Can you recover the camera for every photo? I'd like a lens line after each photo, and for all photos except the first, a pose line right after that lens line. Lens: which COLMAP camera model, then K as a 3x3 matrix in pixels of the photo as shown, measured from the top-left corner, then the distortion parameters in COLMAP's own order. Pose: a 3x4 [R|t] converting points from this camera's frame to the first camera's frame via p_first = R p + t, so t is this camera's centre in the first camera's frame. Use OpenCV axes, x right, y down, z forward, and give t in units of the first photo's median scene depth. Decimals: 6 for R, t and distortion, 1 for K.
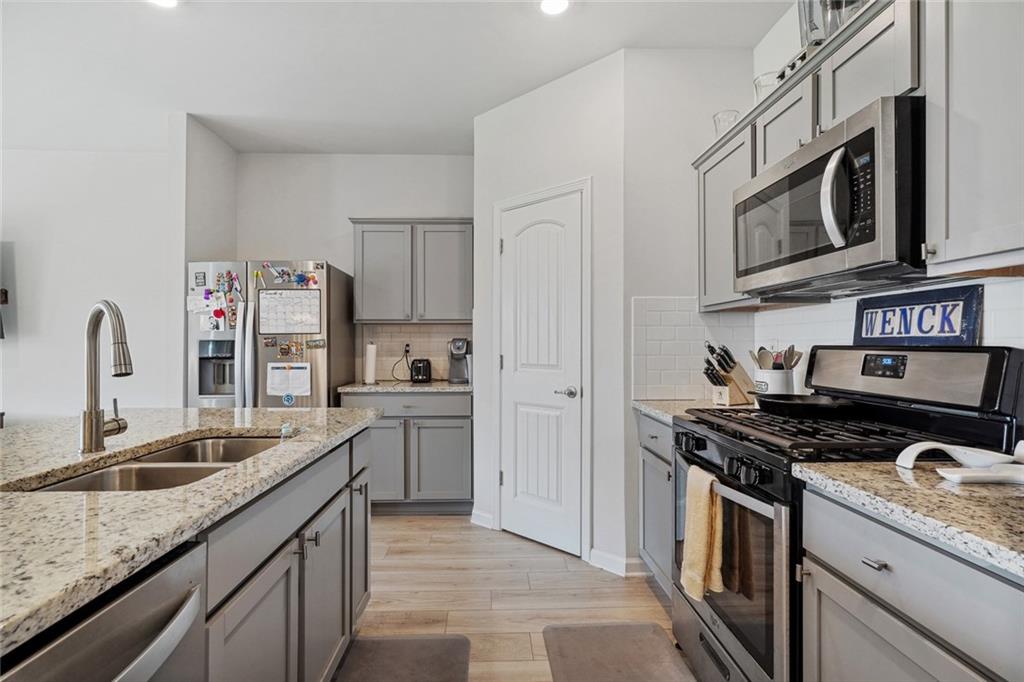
lens RADIAL K [[496.0, 0, 506.4], [0, 496.0, 341.6], [0, 0, 1]] dist [0.001725, 0.000333]
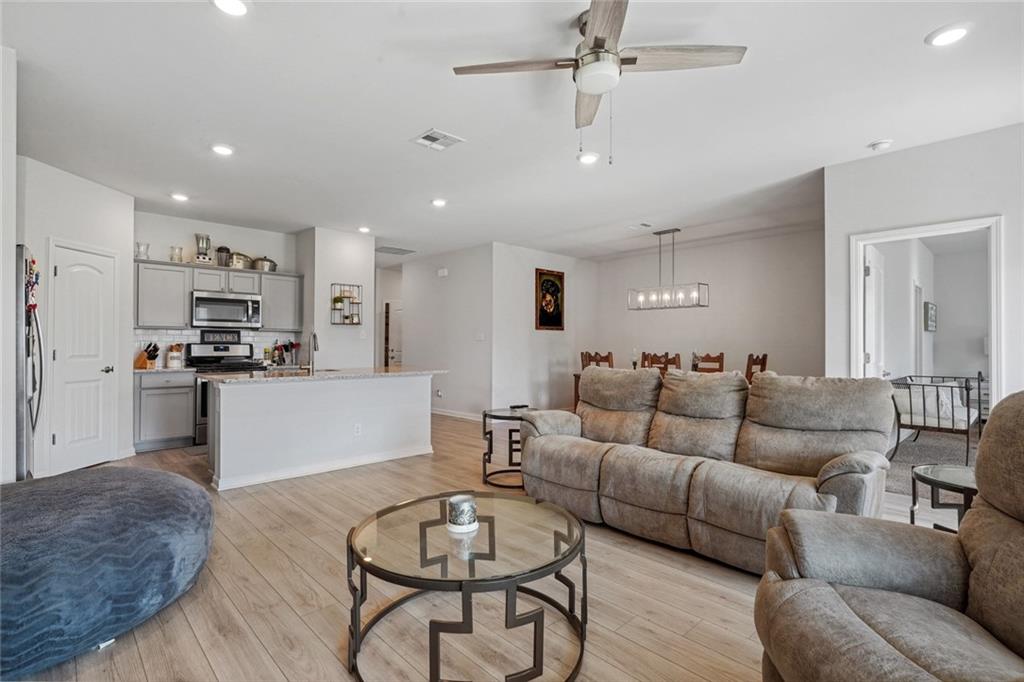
lens RADIAL K [[496.0, 0, 511.9], [0, 496.0, 340.6], [0, 0, 1]] dist [0.001725, 0.000333]
pose [[-0.669948, -0.001962, 0.742405, -3.638394], [-0.011098, 0.999911, -0.007372, -0.010034], [-0.742325, -0.013178, -0.669911, 1.835782]]
